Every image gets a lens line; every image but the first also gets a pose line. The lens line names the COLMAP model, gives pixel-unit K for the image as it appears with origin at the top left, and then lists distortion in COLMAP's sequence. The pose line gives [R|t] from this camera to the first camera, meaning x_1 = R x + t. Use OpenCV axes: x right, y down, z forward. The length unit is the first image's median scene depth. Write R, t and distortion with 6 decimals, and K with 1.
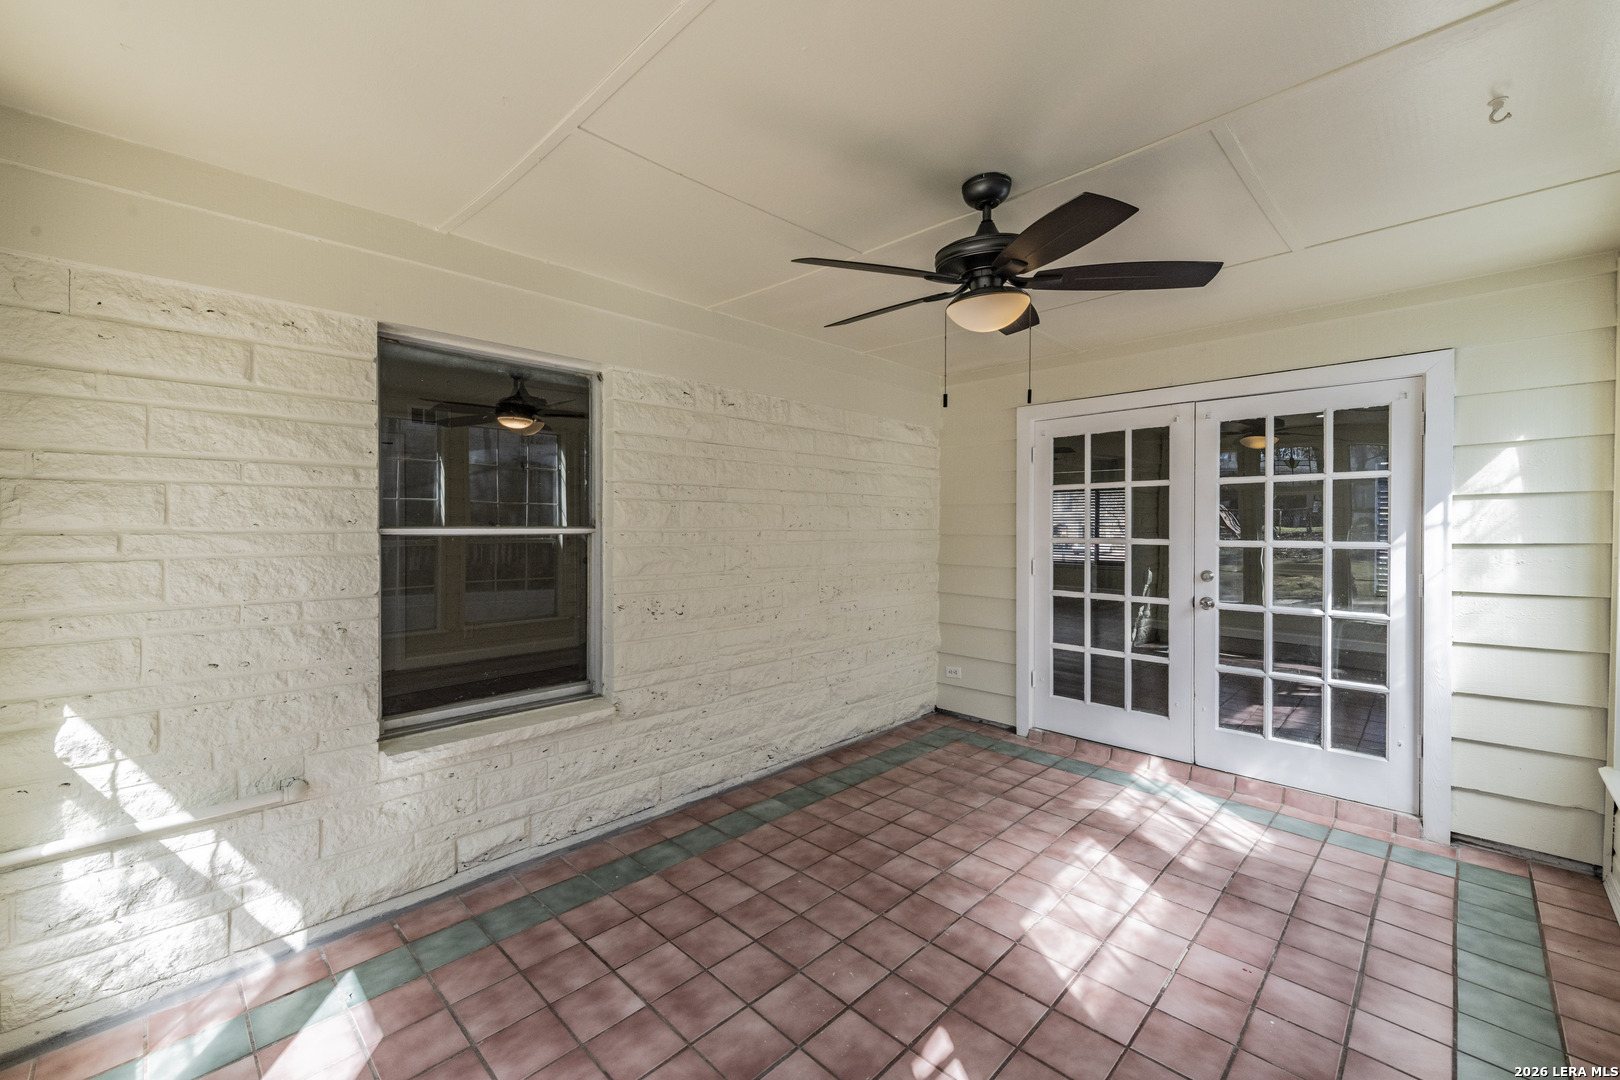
lens RADIAL K [[650.0, 0, 801.5], [0, 650.0, 528.4], [0, 0, 1]] dist [0.007235, -0.000018]
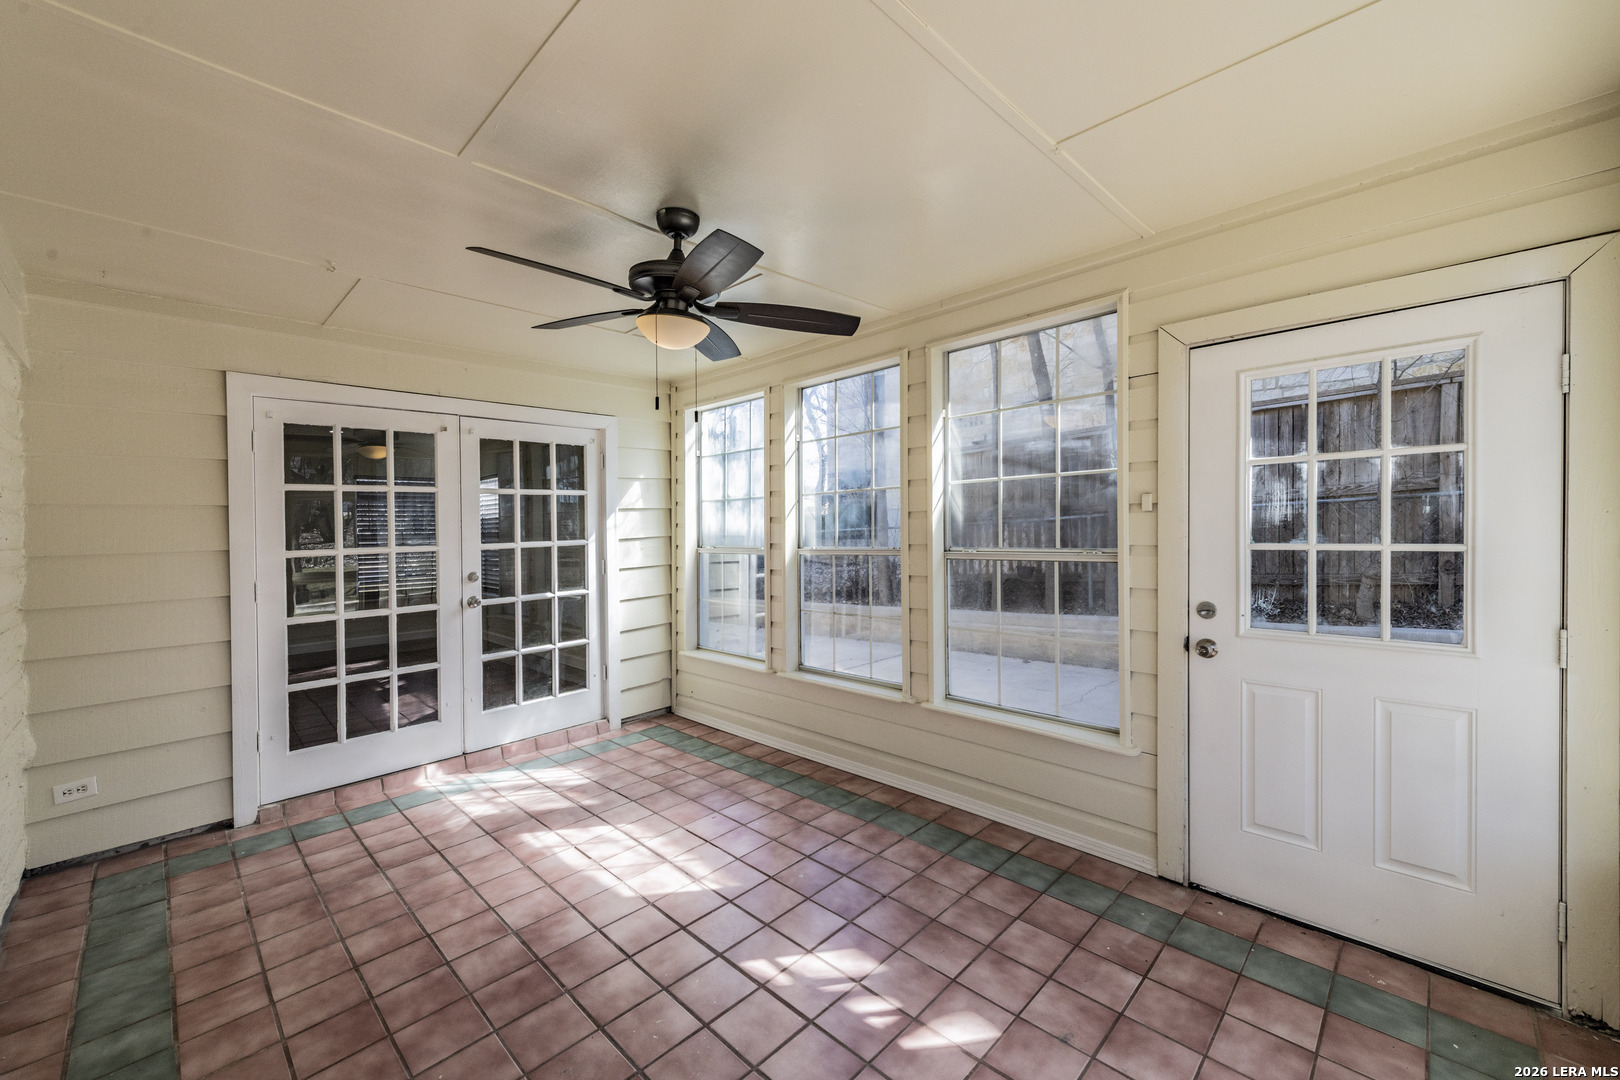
lens RADIAL K [[635.1, 0, 810.0], [0, 635.1, 540.0], [0, 0, 1]] dist [0.009625, -0.000449]
pose [[-0.010119, -0.026472, 0.999598, -0.523782], [0.026460, 0.999292, 0.026731, -0.003706], [-0.999599, 0.026719, -0.009412, 0.511270]]
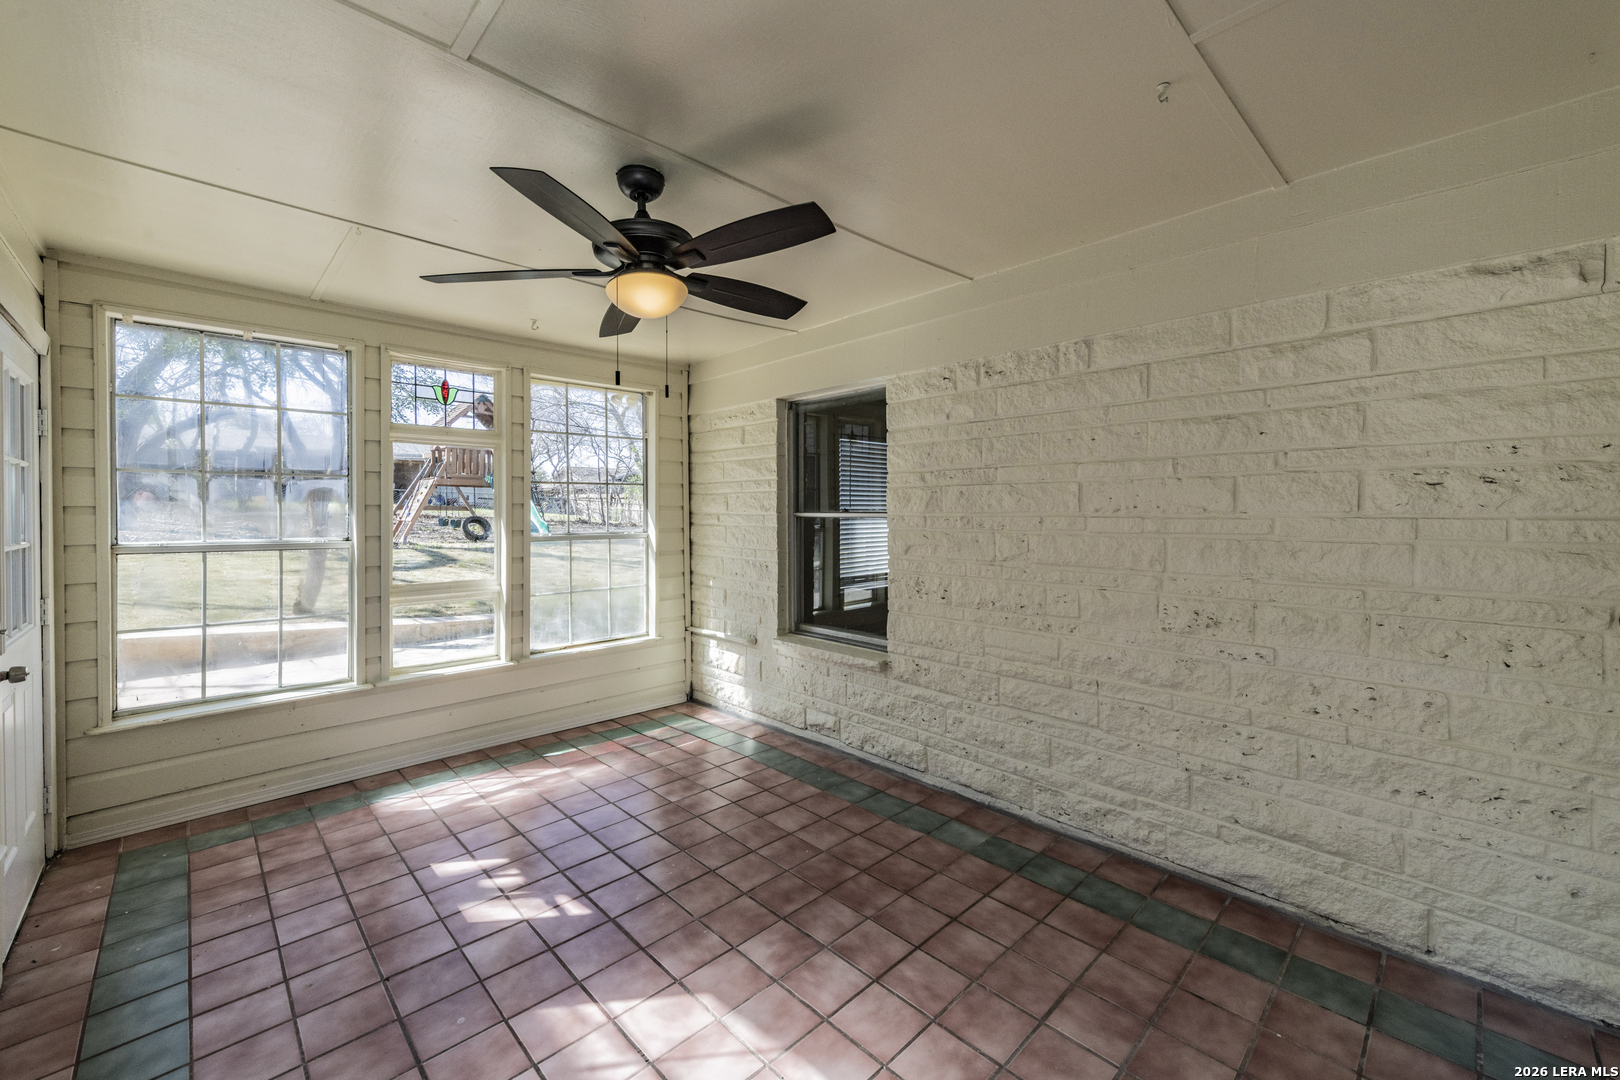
lens RADIAL K [[646.6, 0, 816.2], [0, 646.6, 513.8], [0, 0, 1]] dist [0.010364, -0.000116]
pose [[-0.013472, 0.002704, -0.999906, 0.855849], [-0.000899, 0.999996, 0.002716, -0.002479], [0.999909, 0.000936, -0.013469, 0.848391]]
